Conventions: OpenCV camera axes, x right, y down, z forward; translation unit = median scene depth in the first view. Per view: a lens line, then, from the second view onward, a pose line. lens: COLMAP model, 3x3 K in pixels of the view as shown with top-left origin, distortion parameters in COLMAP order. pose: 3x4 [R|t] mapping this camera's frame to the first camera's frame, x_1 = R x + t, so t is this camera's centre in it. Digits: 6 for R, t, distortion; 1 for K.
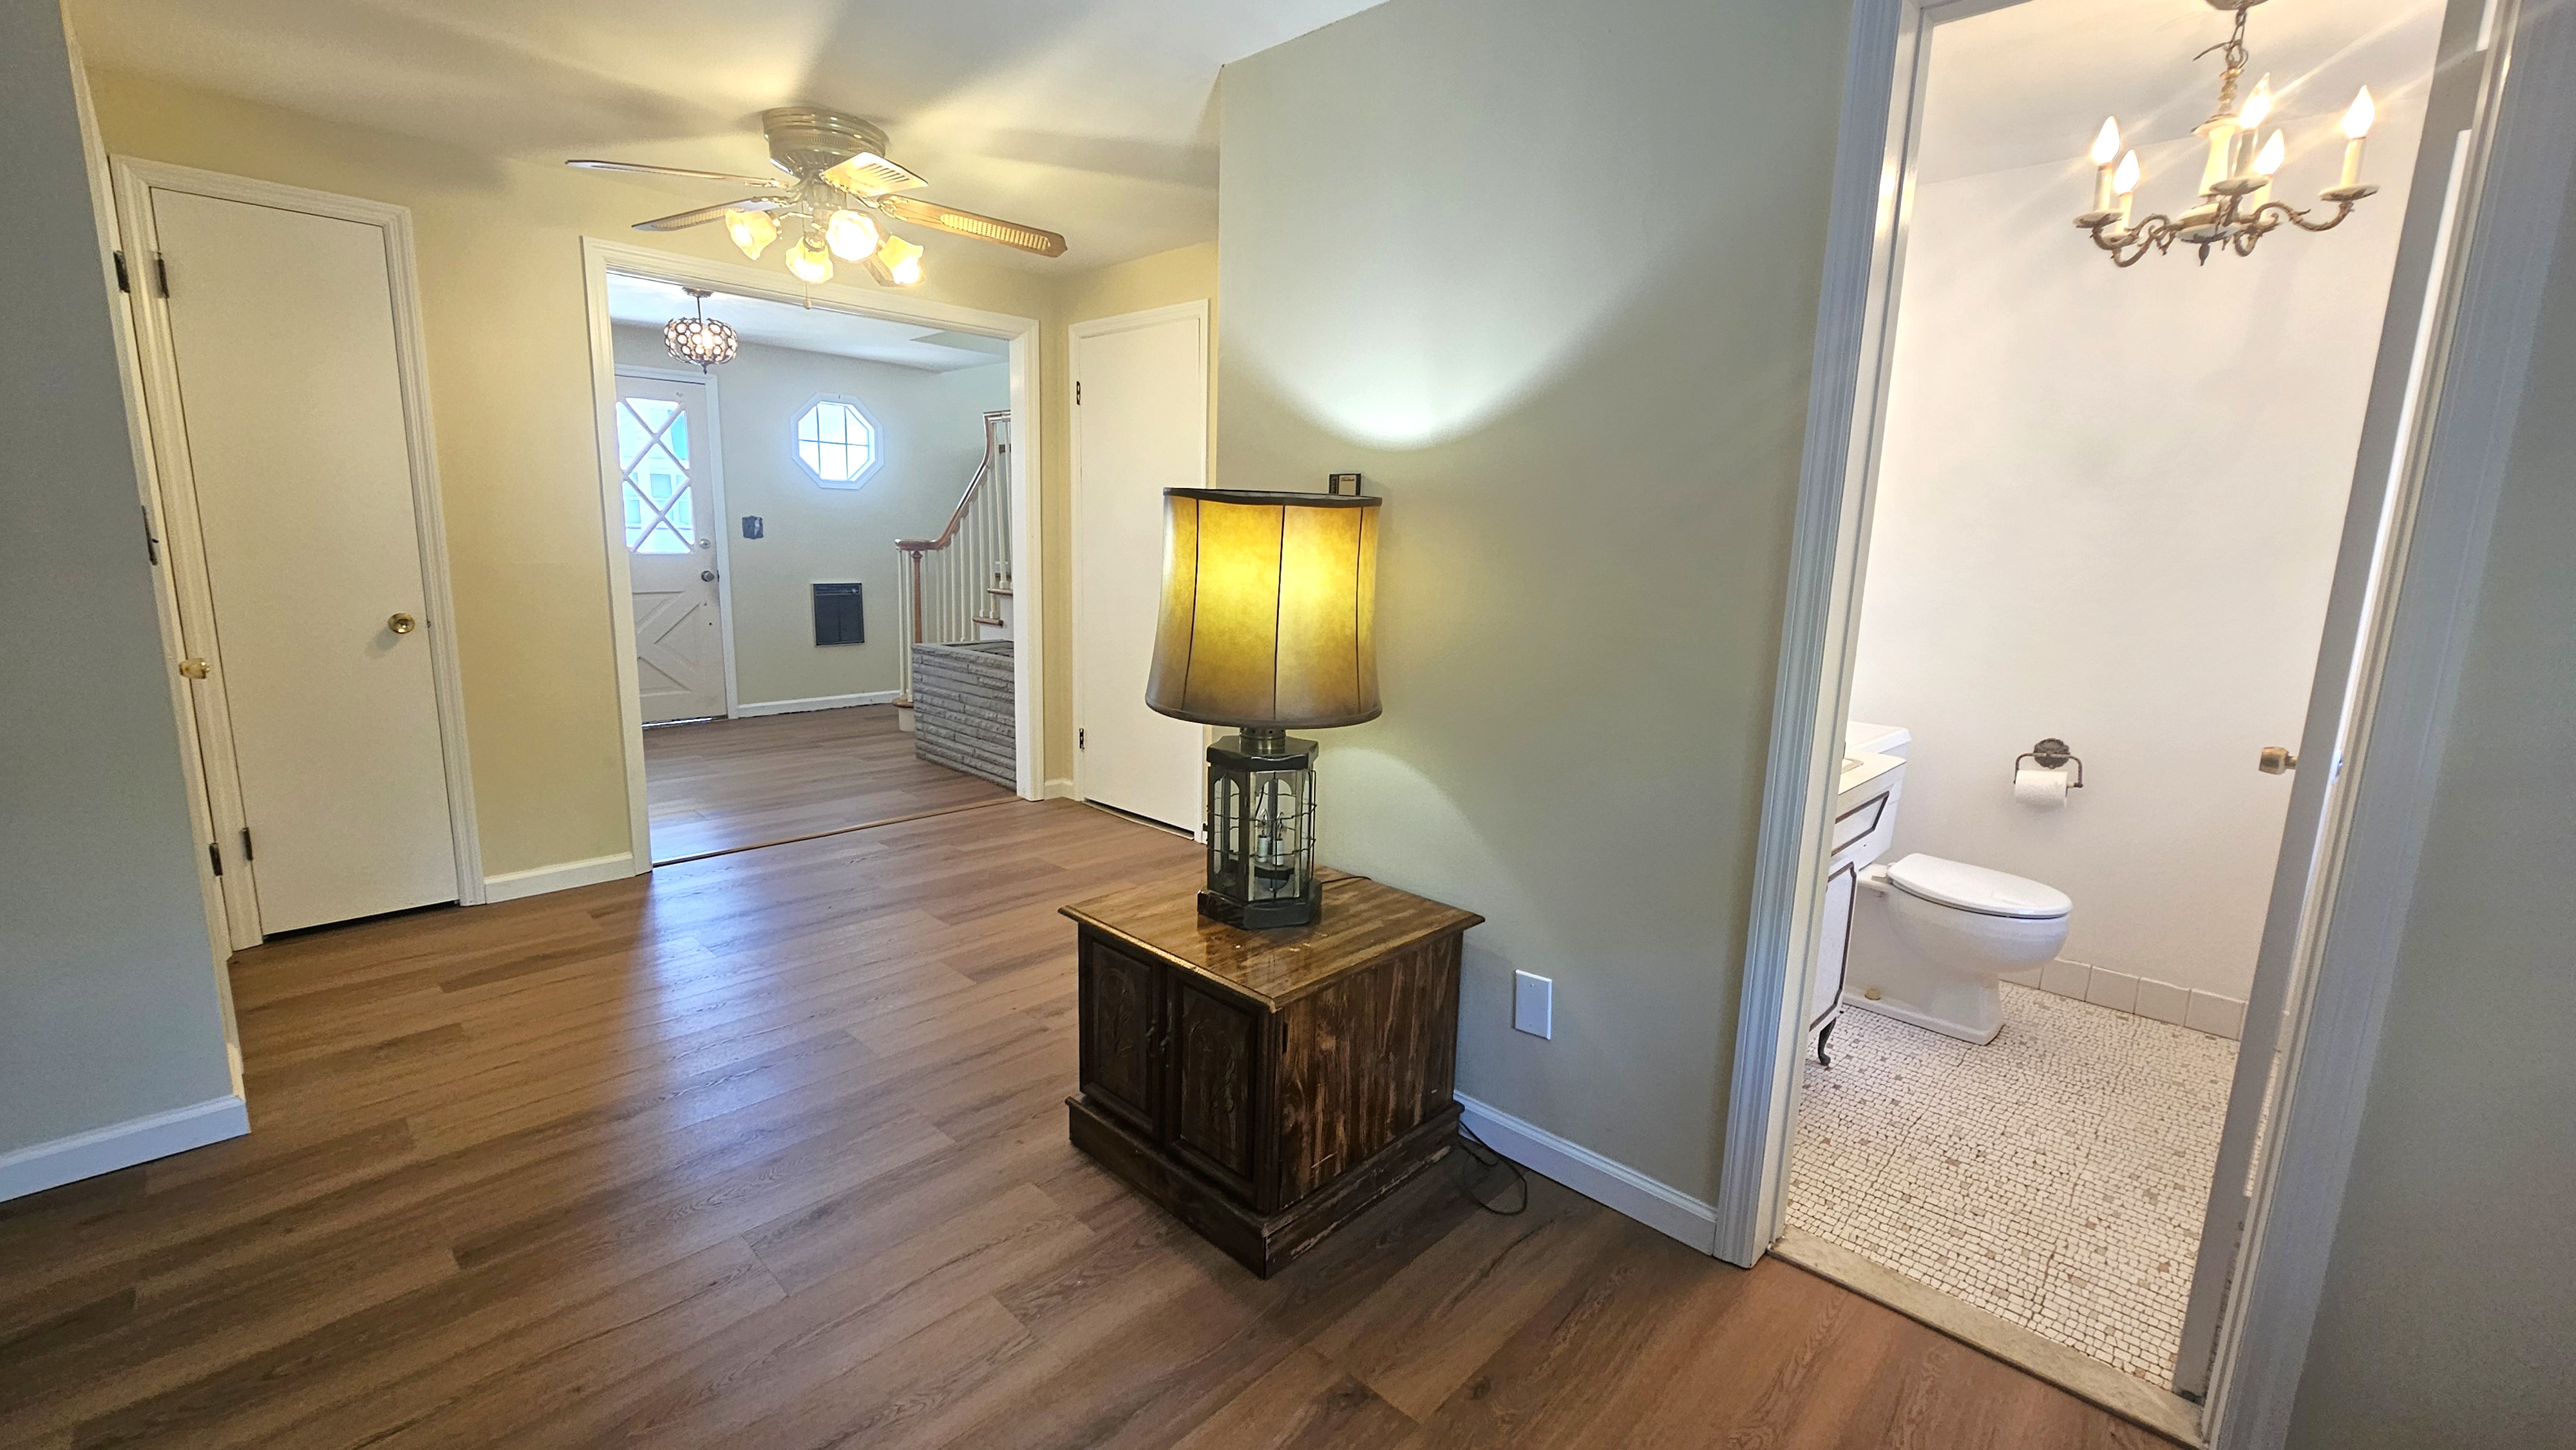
lens RADIAL K [[1035.0, 0, 1288.0], [0, 1035.0, 725.0], [0, 0, 1]] dist [0.011982, -0.000034]
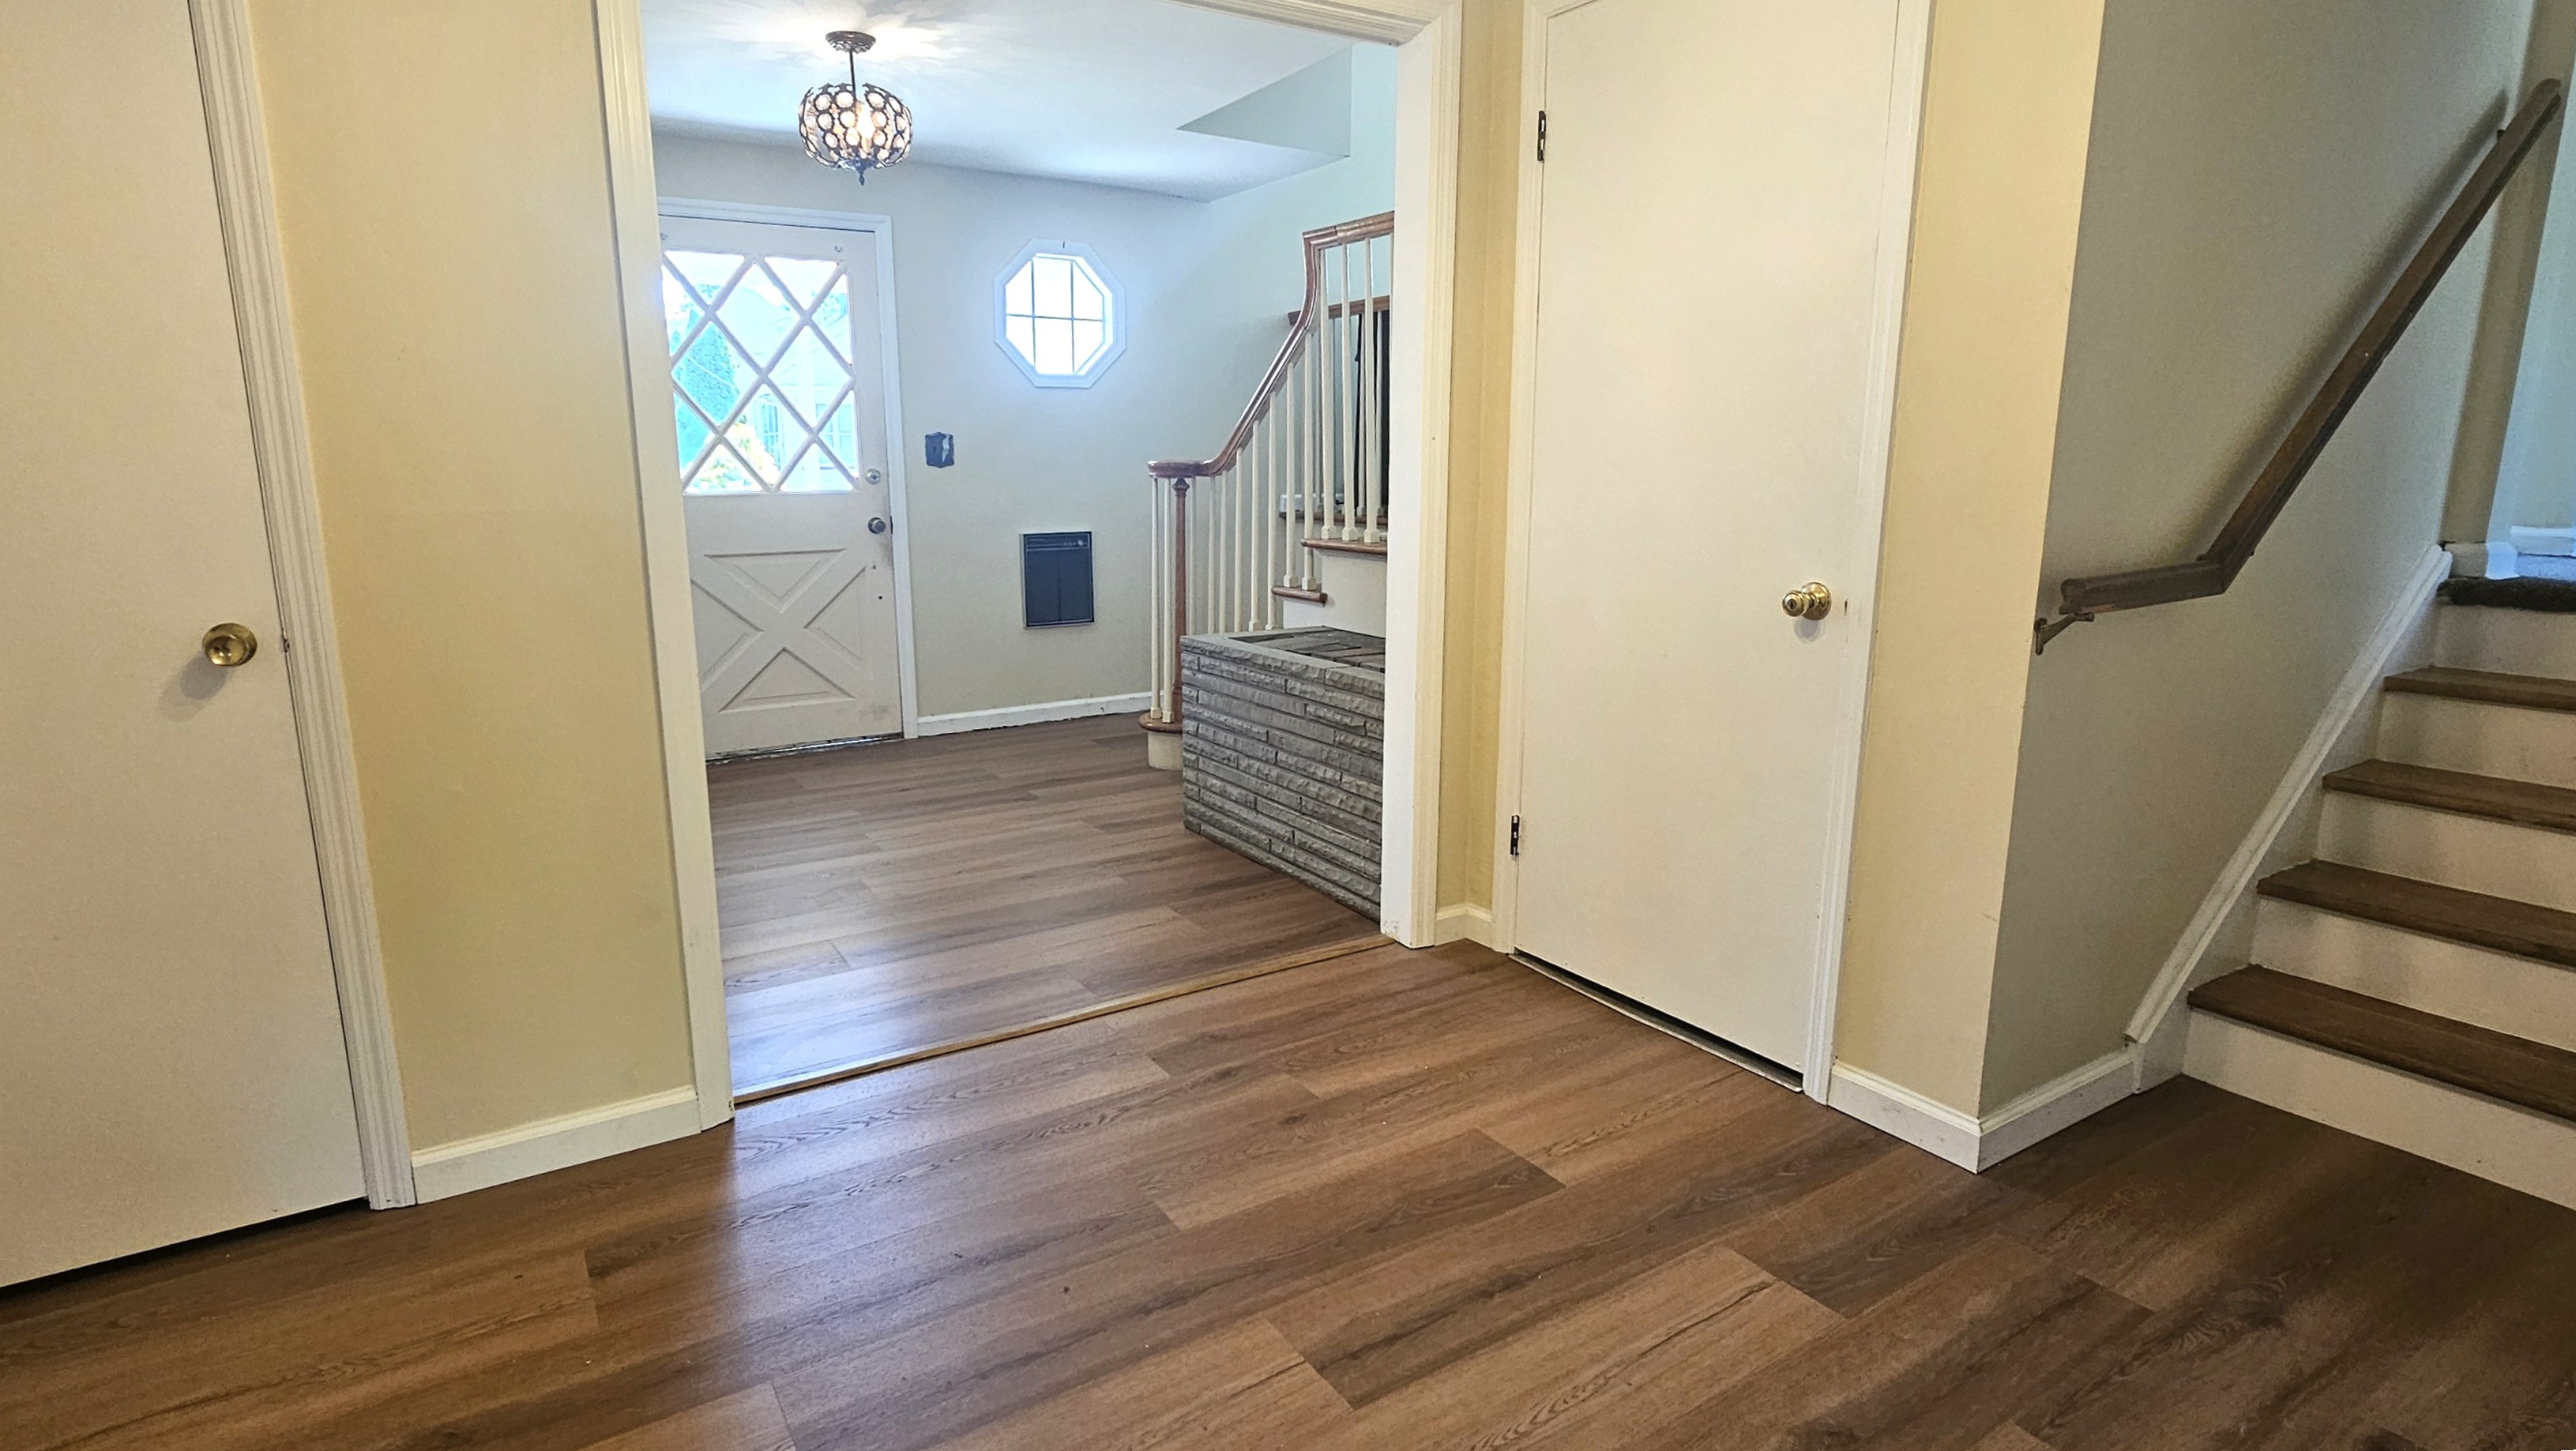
lens RADIAL K [[1326.5, 0, 1288.0], [0, 1326.5, 725.5], [0, 0, 1]] dist [0.017615, 0.000025]
pose [[0.974372, 0.016950, -0.224304, -0.150726], [-0.013129, 0.999742, 0.018513, -0.047477], [0.224560, -0.015094, 0.974343, 0.314791]]
